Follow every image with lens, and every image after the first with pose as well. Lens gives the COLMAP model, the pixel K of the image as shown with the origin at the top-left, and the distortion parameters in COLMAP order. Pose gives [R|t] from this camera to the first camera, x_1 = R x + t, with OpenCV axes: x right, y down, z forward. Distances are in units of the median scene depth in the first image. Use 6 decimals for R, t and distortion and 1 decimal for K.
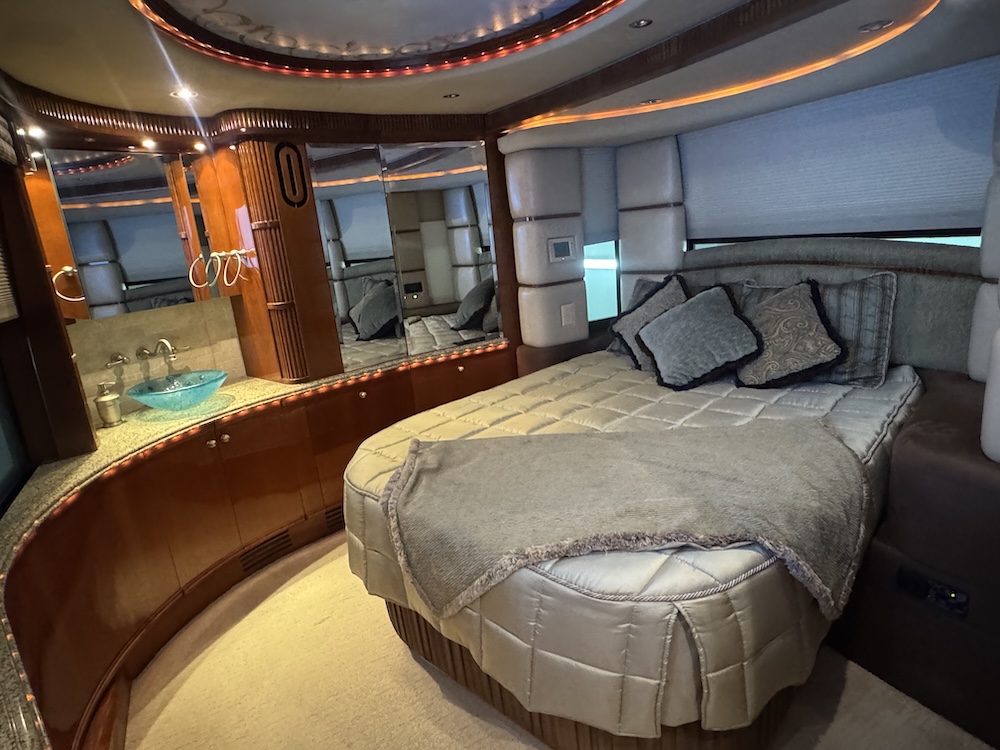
lens RADIAL K [[575.2, 0, 500.0], [0, 575.2, 375.0], [0, 0, 1]] dist [-0.004639, -0.000287]
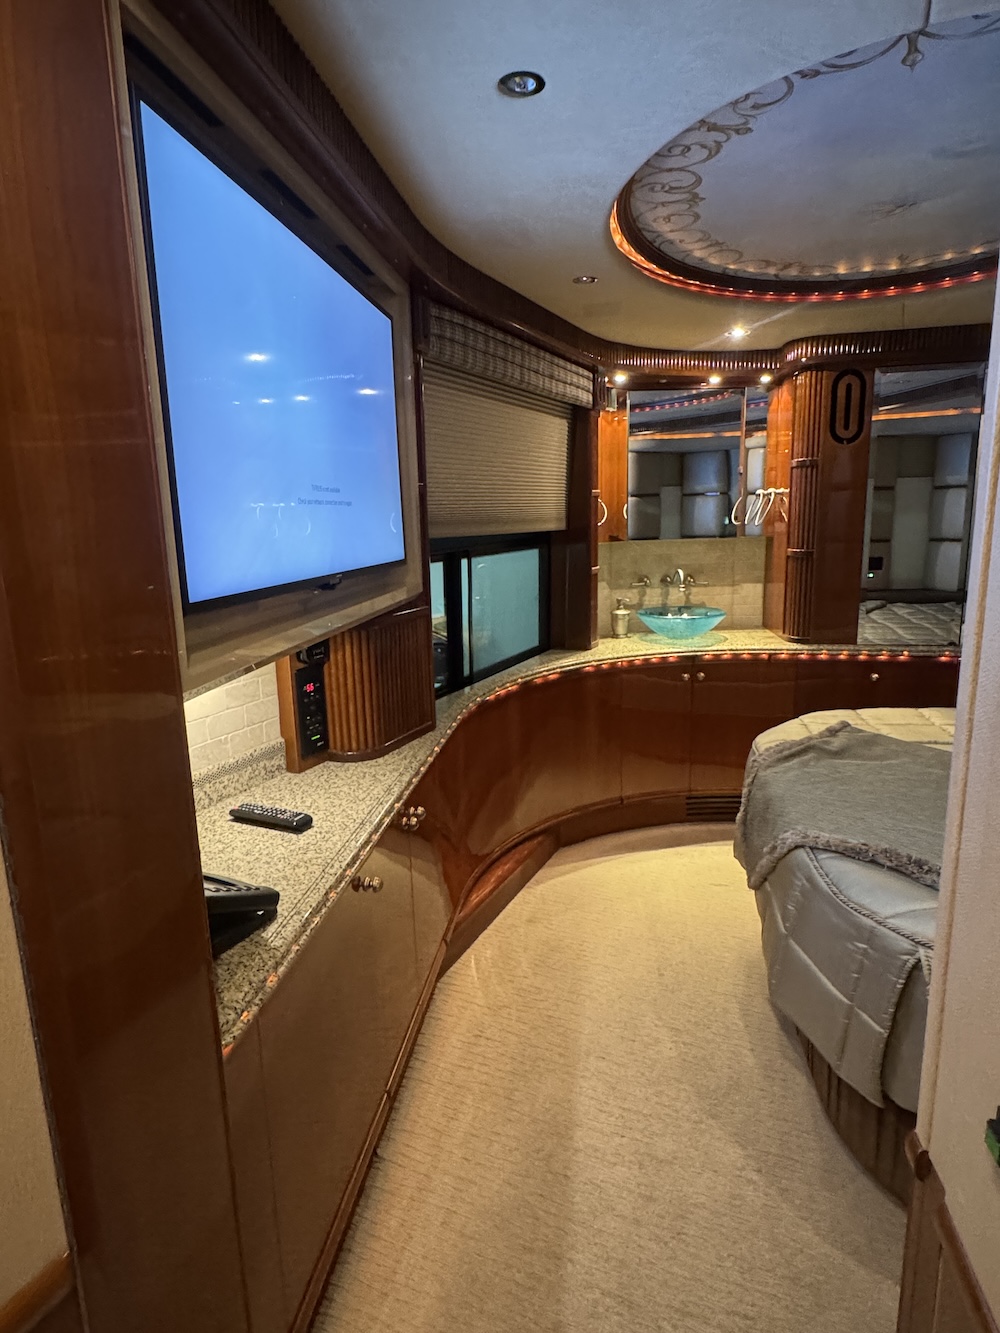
lens RADIAL K [[766.8, 0, 498.8], [0, 766.8, 656.0], [0, 0, 1]] dist [-0.004639, -0.000287]
pose [[0.581546, 0.232326, -0.779634, 0.337147], [-0.231990, 0.965921, 0.114792, 0.005946], [0.779734, 0.114110, 0.615624, -0.086083]]
